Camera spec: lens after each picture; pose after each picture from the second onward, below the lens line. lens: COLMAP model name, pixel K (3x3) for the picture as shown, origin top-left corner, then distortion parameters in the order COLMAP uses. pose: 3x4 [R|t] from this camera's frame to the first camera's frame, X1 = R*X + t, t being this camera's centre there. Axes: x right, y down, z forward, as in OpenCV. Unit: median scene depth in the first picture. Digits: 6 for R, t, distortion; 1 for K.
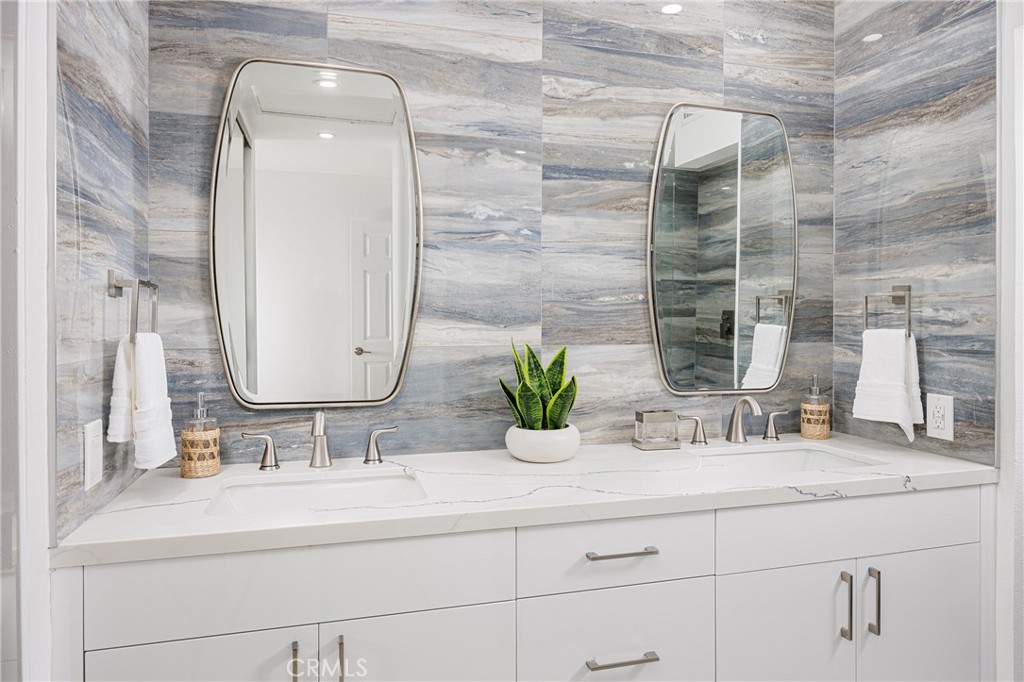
lens RADIAL K [[633.8, 0, 512.7], [0, 633.8, 331.7], [0, 0, 1]] dist [-0.032567, -0.001286]
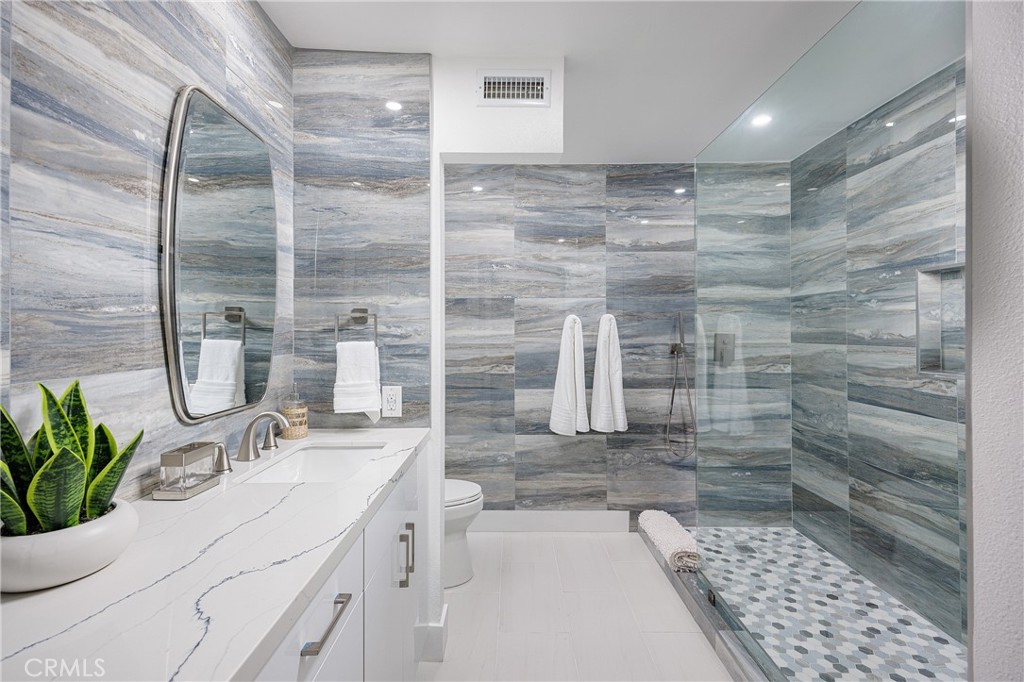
lens RADIAL K [[455.7, 0, 519.8], [0, 455.7, 334.8], [0, 0, 1]] dist [0.001470, -0.002234]
pose [[0.241317, -0.010582, 0.970389, -0.252818], [0.022055, 0.999742, 0.005417, -0.016021], [-0.970196, 0.020095, 0.241488, 0.444649]]
